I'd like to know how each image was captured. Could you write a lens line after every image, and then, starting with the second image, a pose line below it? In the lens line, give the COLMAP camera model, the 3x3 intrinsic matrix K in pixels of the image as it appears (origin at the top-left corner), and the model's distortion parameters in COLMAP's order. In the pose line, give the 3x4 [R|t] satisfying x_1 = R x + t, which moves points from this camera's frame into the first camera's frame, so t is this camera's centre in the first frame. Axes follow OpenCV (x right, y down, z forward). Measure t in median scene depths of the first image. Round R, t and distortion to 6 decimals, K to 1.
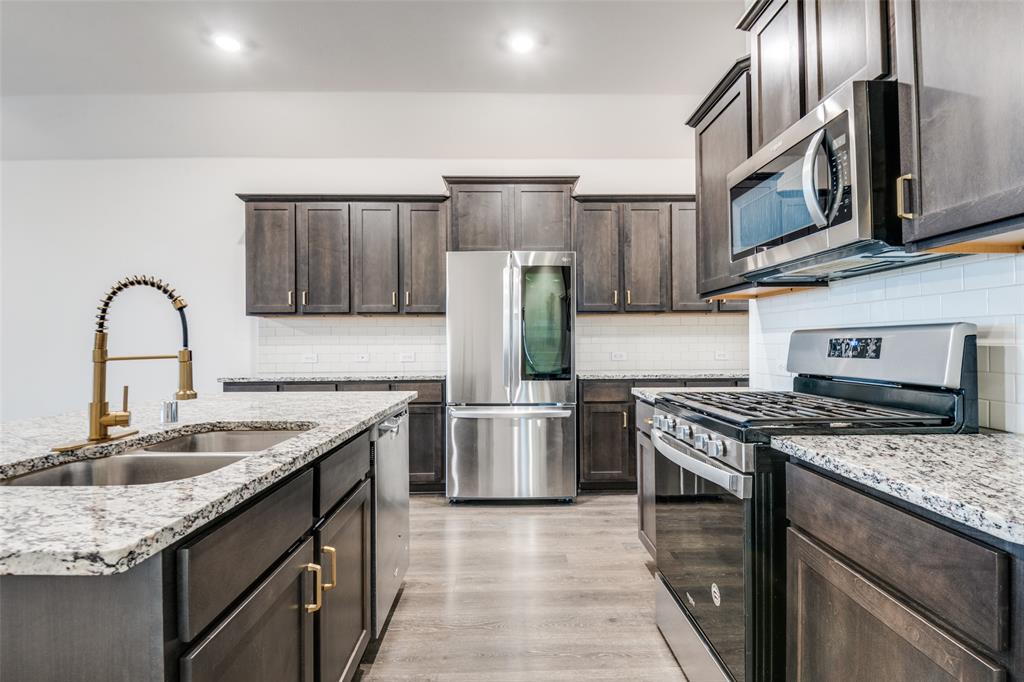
lens RADIAL K [[501.3, 0, 514.9], [0, 501.3, 340.4], [0, 0, 1]] dist [0.011674, -0.013898]
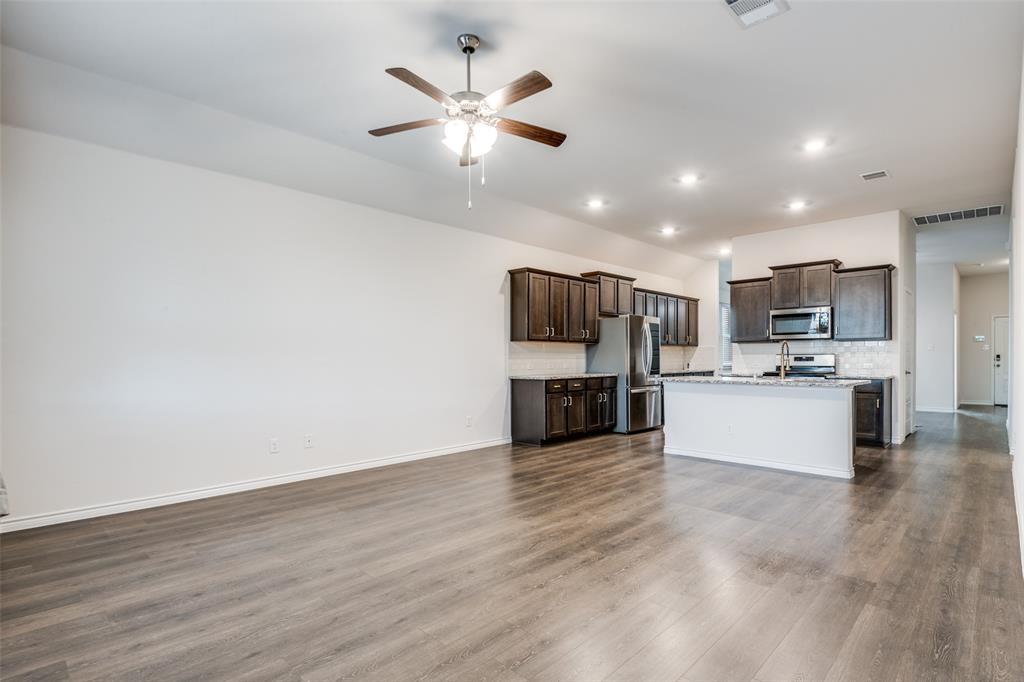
lens RADIAL K [[501.3, 0, 530.3], [0, 501.3, 361.7], [0, 0, 1]] dist [0.011674, -0.013898]
pose [[0.705059, -0.001353, 0.709147, -1.700695], [-0.003585, 0.999979, 0.005471, 0.011044], [-0.709140, -0.006400, 0.705039, -0.171776]]
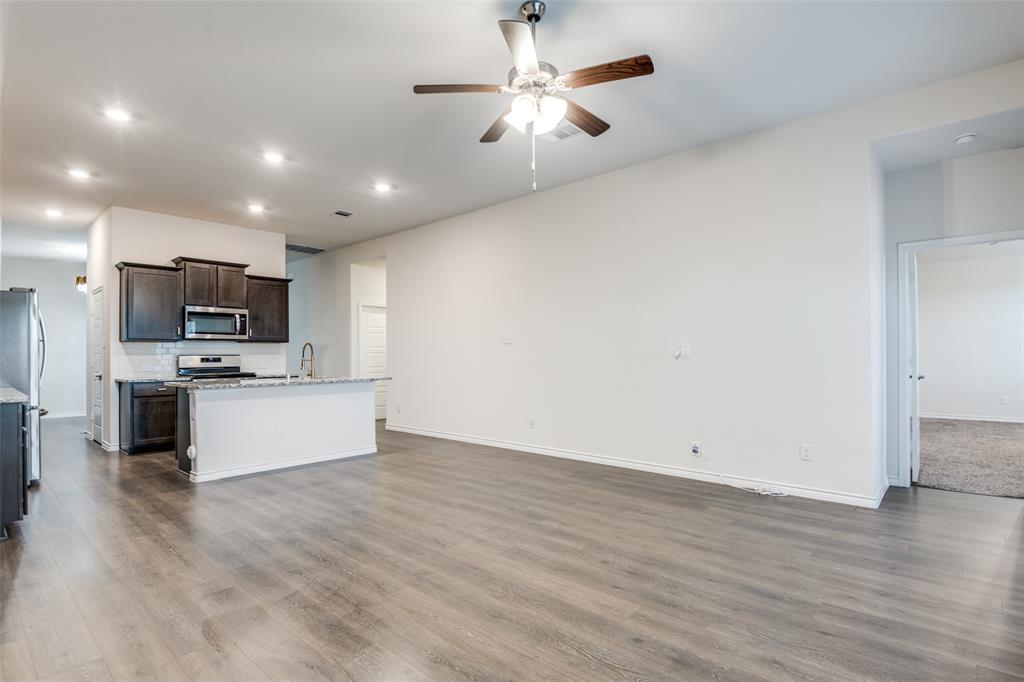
lens RADIAL K [[501.3, 0, 511.6], [0, 501.3, 347.4], [0, 0, 1]] dist [0.011674, -0.013898]
pose [[-0.728177, 0.022406, 0.685023, -1.670329], [0.007666, 0.999669, -0.024548, 0.014706], [-0.685347, -0.012624, -0.728108, 0.965700]]
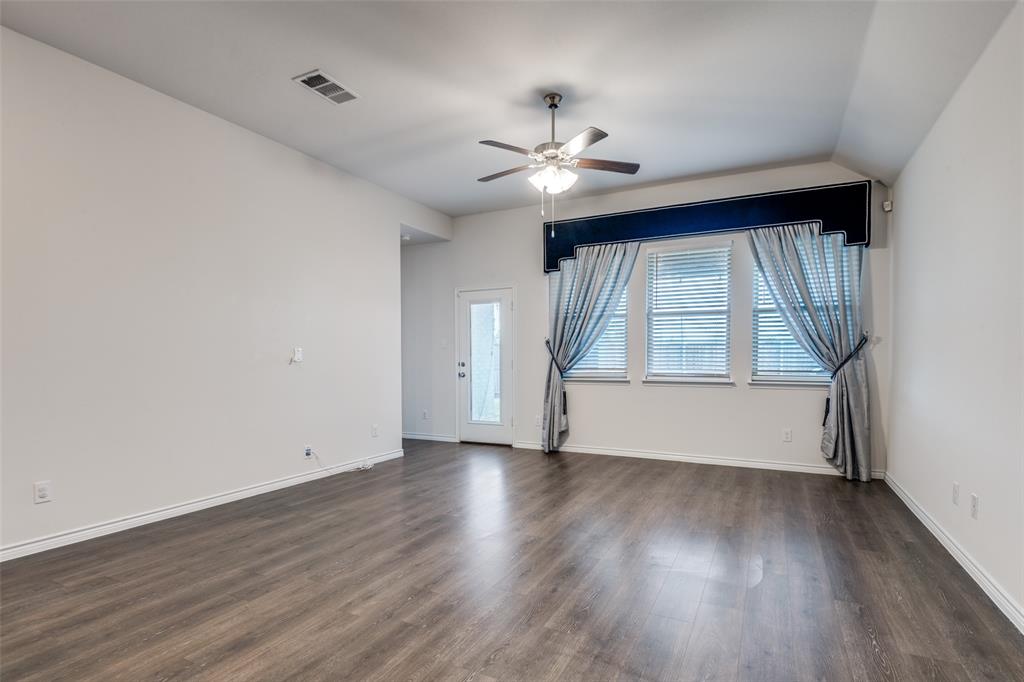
lens RADIAL K [[501.3, 0, 527.1], [0, 501.3, 373.2], [0, 0, 1]] dist [0.011674, -0.013898]
pose [[-0.460706, 0.035958, -0.886824, -0.350974], [0.010692, 0.999331, 0.034966, 0.002160], [0.887488, 0.006627, -0.460782, 0.832796]]
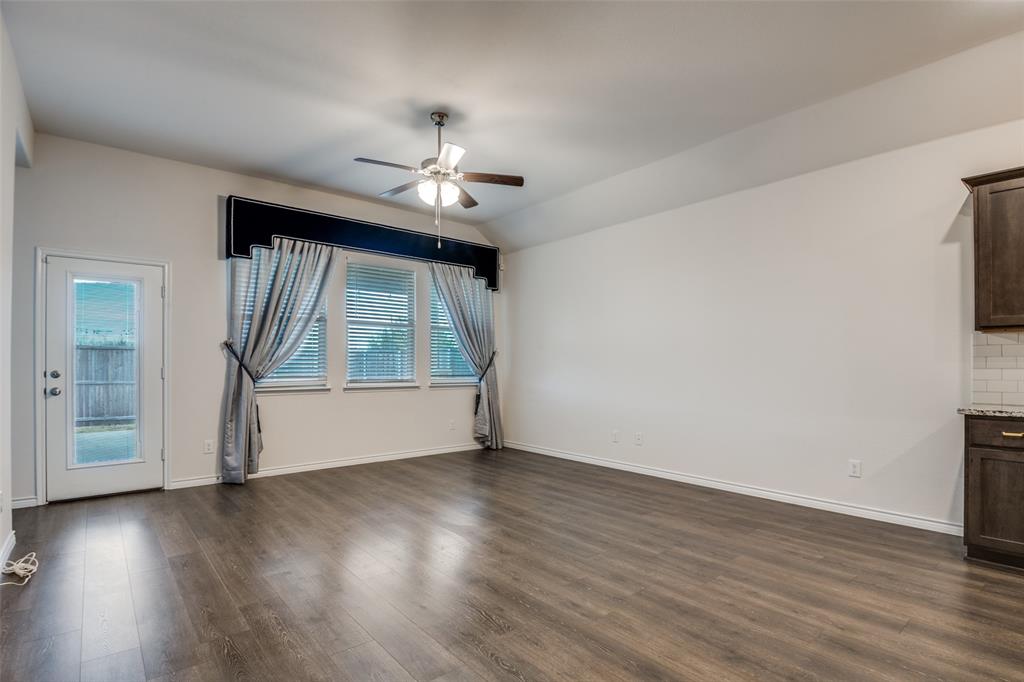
lens RADIAL K [[501.3, 0, 505.0], [0, 501.3, 361.9], [0, 0, 1]] dist [0.011674, -0.013898]
pose [[0.617365, 0.002771, -0.786672, -0.371749], [-0.002019, 0.999996, 0.001937, -0.000282], [0.786674, 0.000392, 0.617368, -0.063669]]
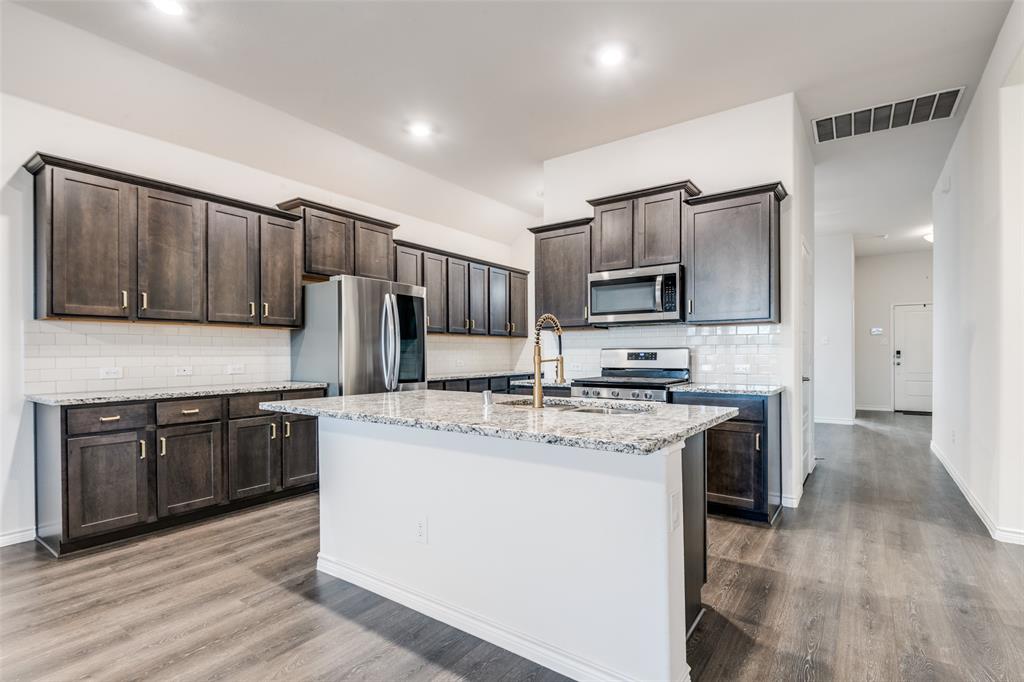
lens RADIAL K [[501.3, 0, 525.4], [0, 501.3, 350.0], [0, 0, 1]] dist [0.011674, -0.013898]
pose [[0.586589, 0.009971, 0.809823, -0.721133], [-0.003742, 0.999947, -0.009602, 0.004073], [-0.809876, 0.002603, 0.586595, -0.011487]]
